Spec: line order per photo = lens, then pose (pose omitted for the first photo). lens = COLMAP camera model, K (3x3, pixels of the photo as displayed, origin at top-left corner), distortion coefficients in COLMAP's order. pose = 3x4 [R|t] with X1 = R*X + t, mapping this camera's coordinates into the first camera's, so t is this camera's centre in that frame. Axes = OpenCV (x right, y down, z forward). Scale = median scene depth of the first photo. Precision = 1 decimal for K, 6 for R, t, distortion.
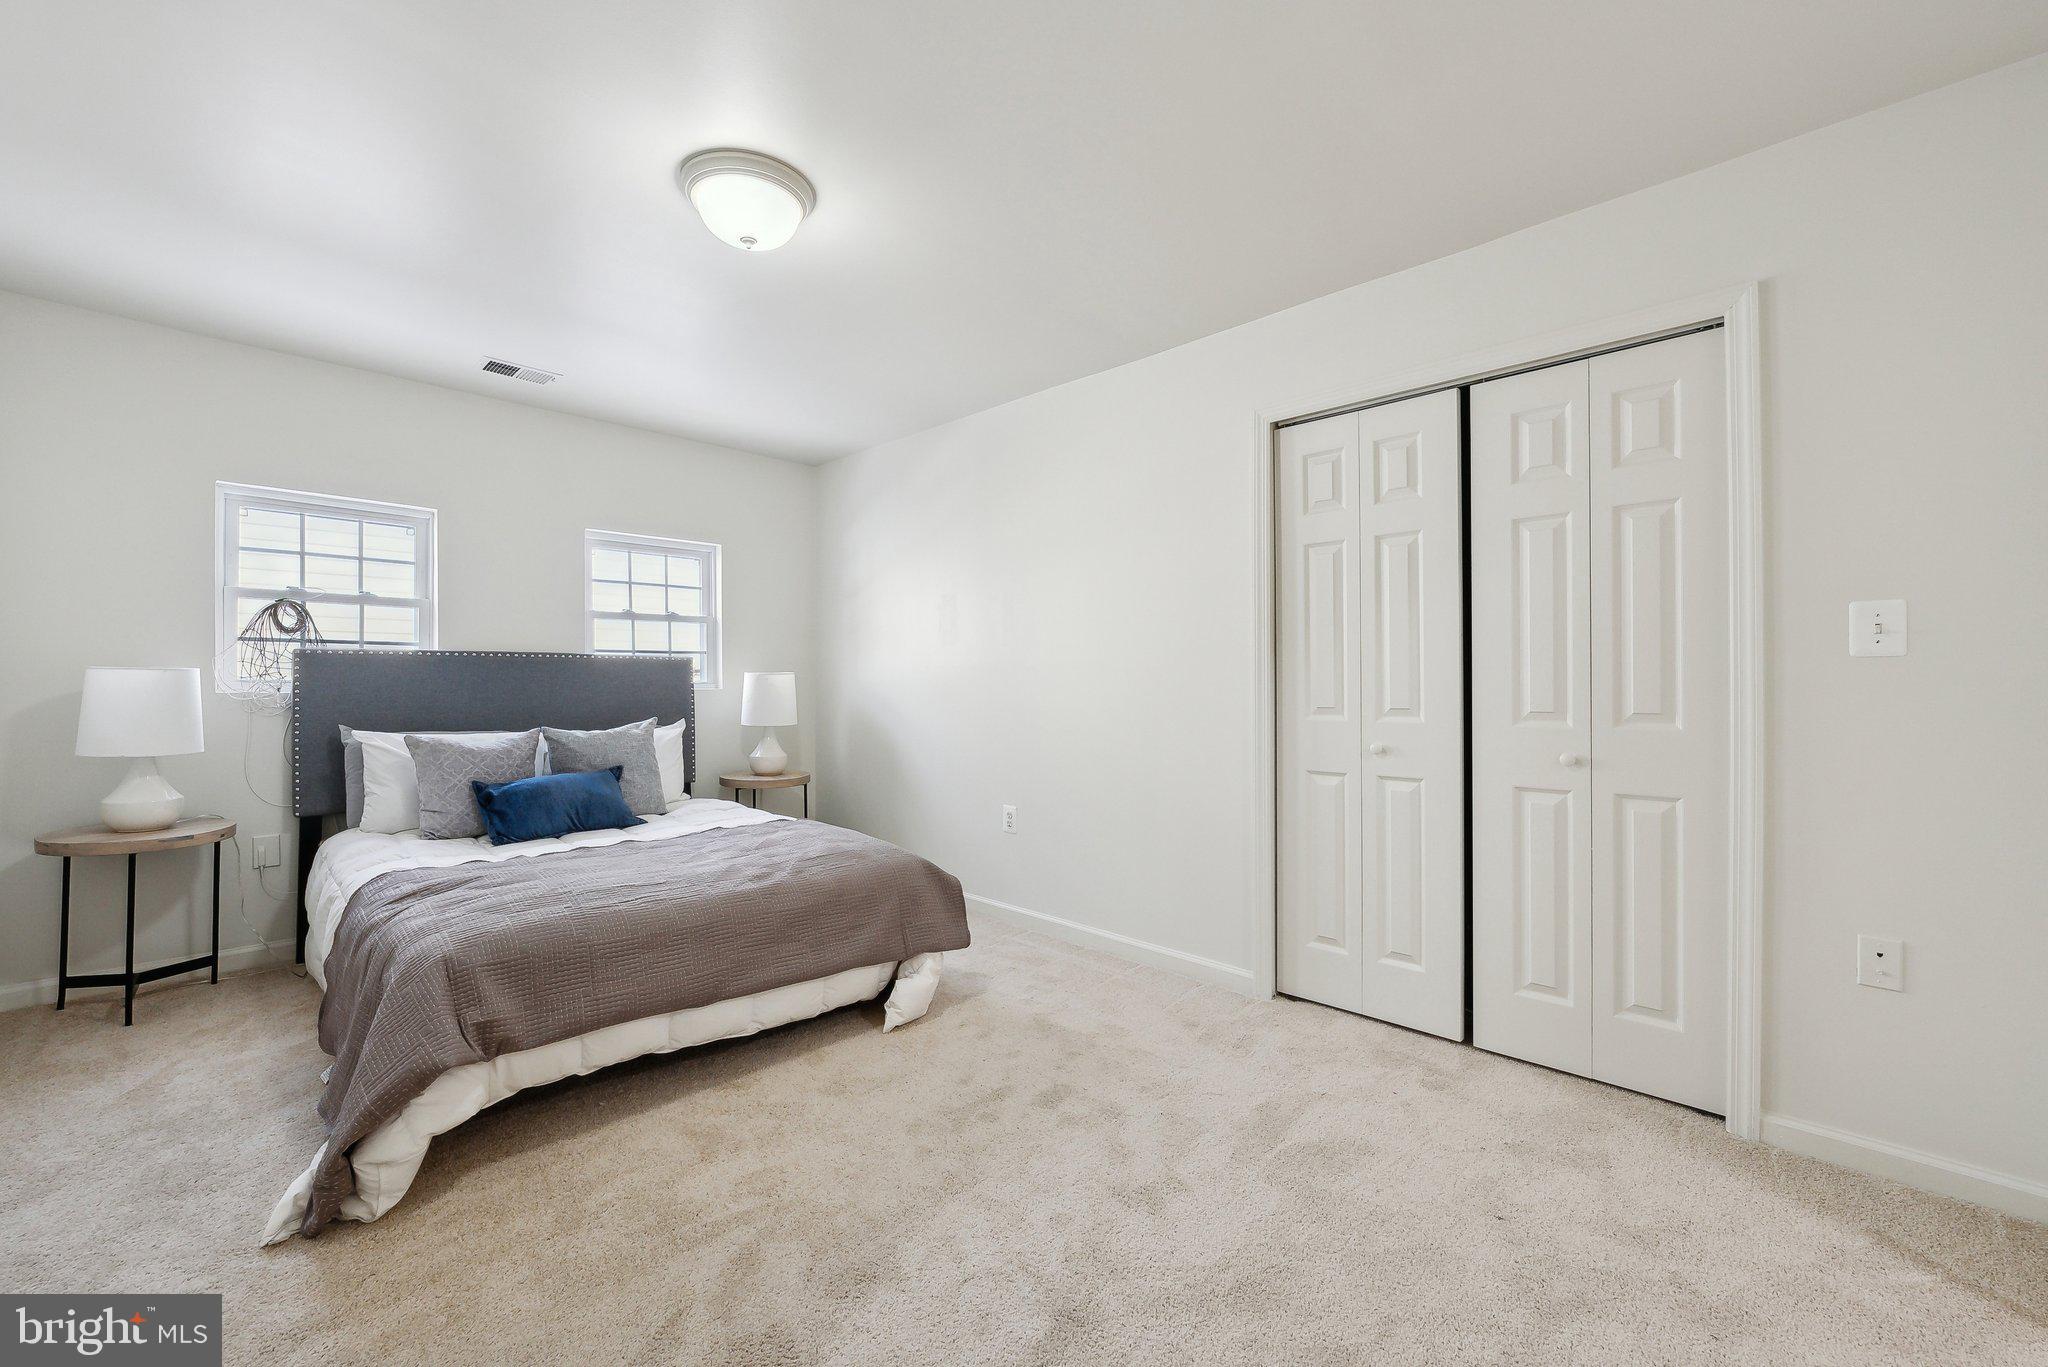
lens RADIAL K [[841.2, 0, 1033.8], [0, 841.2, 680.4], [0, 0, 1]] dist [0.003411, -0.000154]
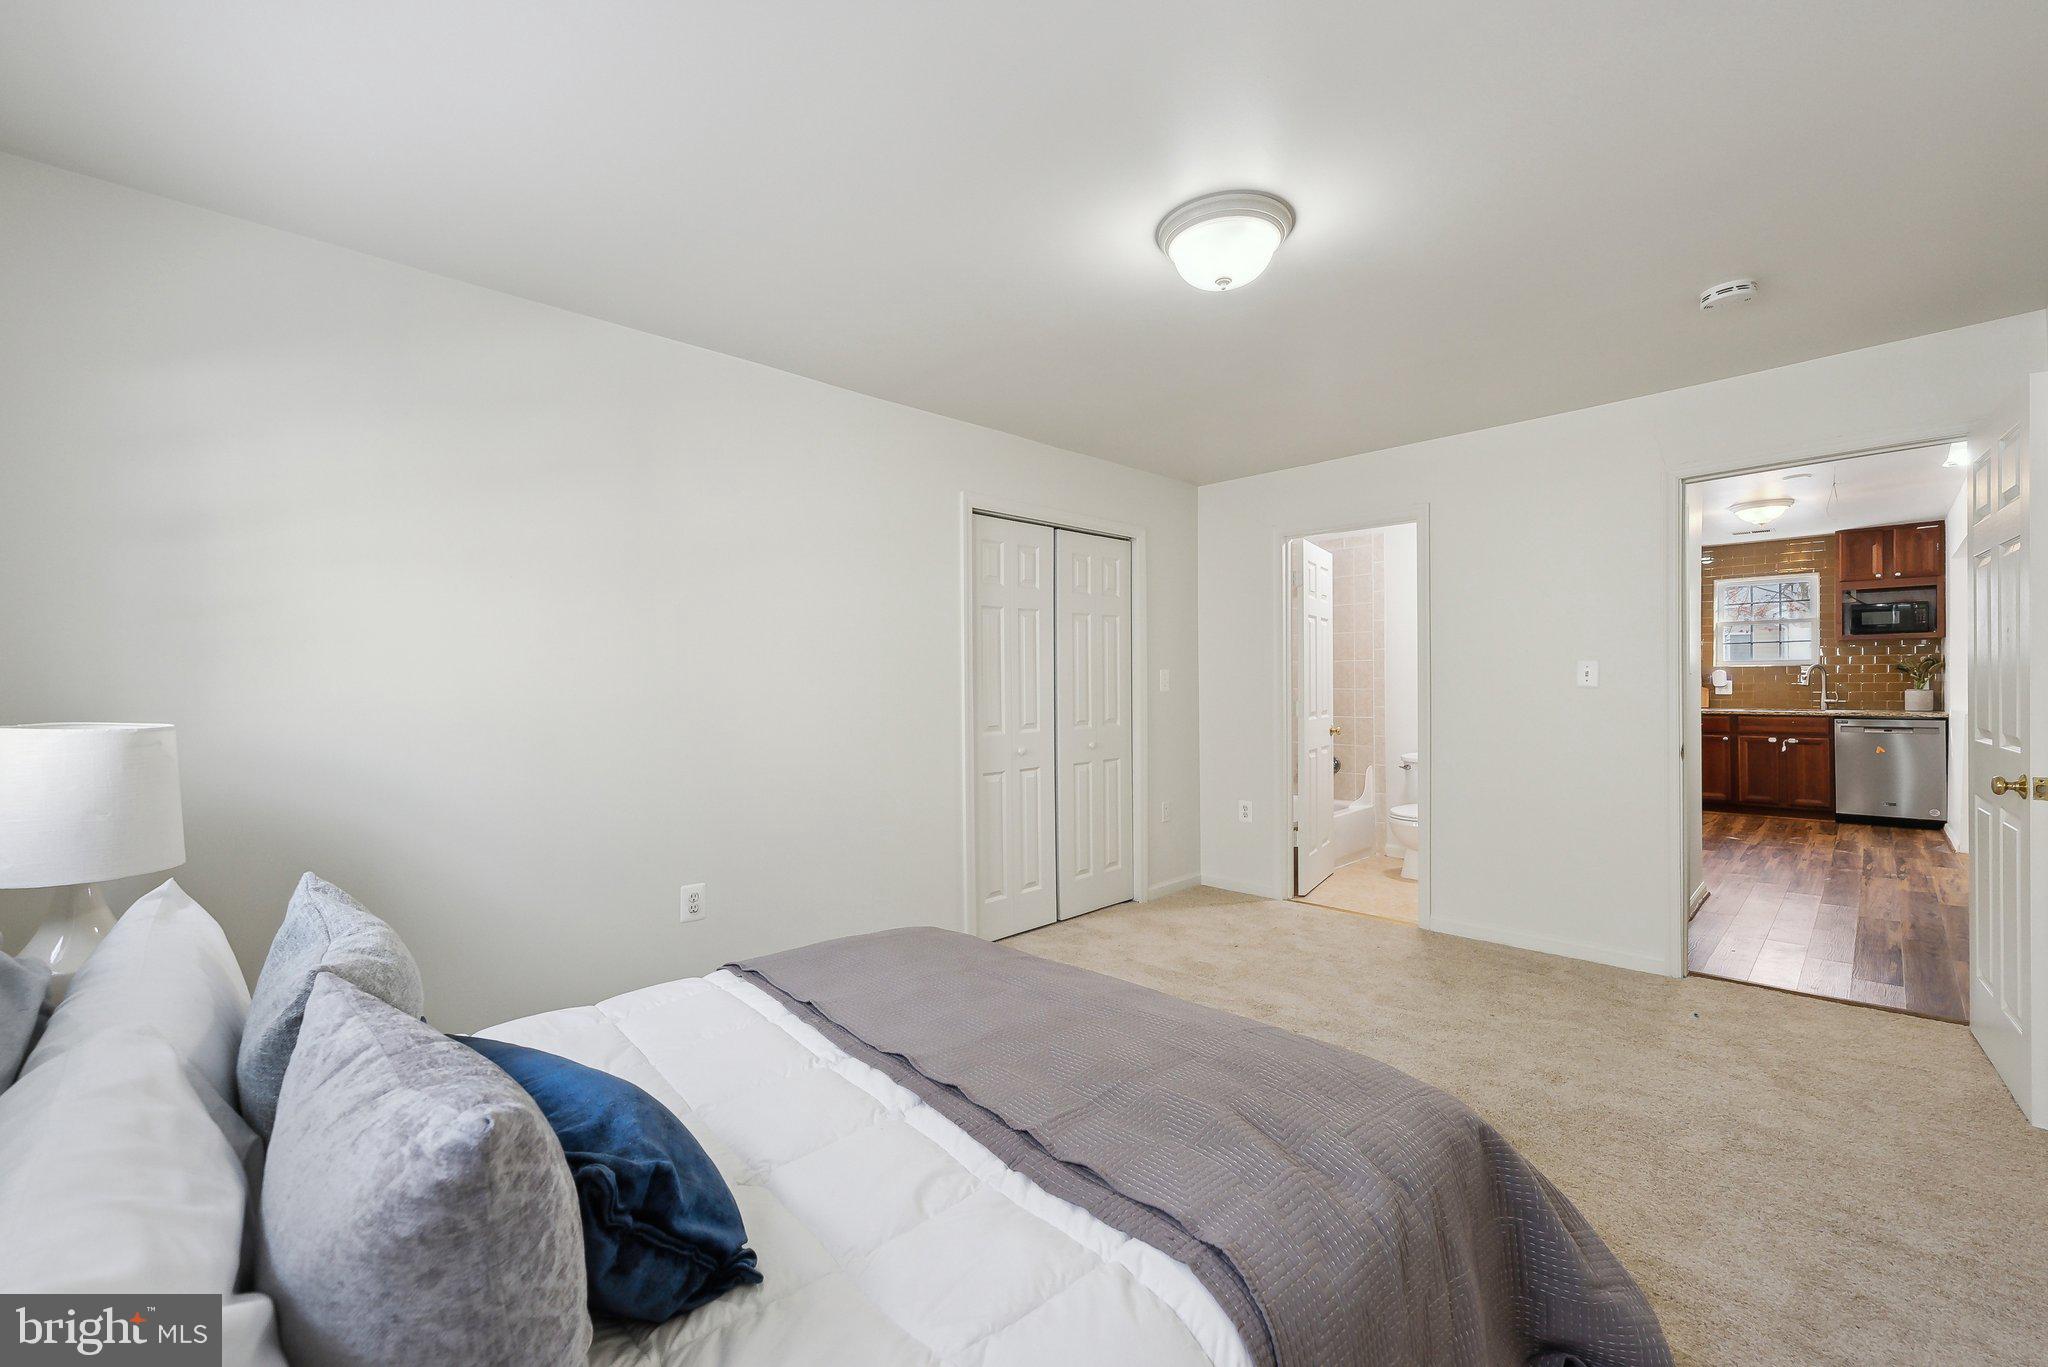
lens RADIAL K [[841.2, 0, 1022.4], [0, 841.2, 675.2], [0, 0, 1]] dist [0.003411, -0.000154]
pose [[0.011826, -0.002763, 0.999926, -1.107125], [-0.008172, 0.999963, 0.002860, -0.059512], [-0.999897, -0.008206, 0.011803, 1.002368]]
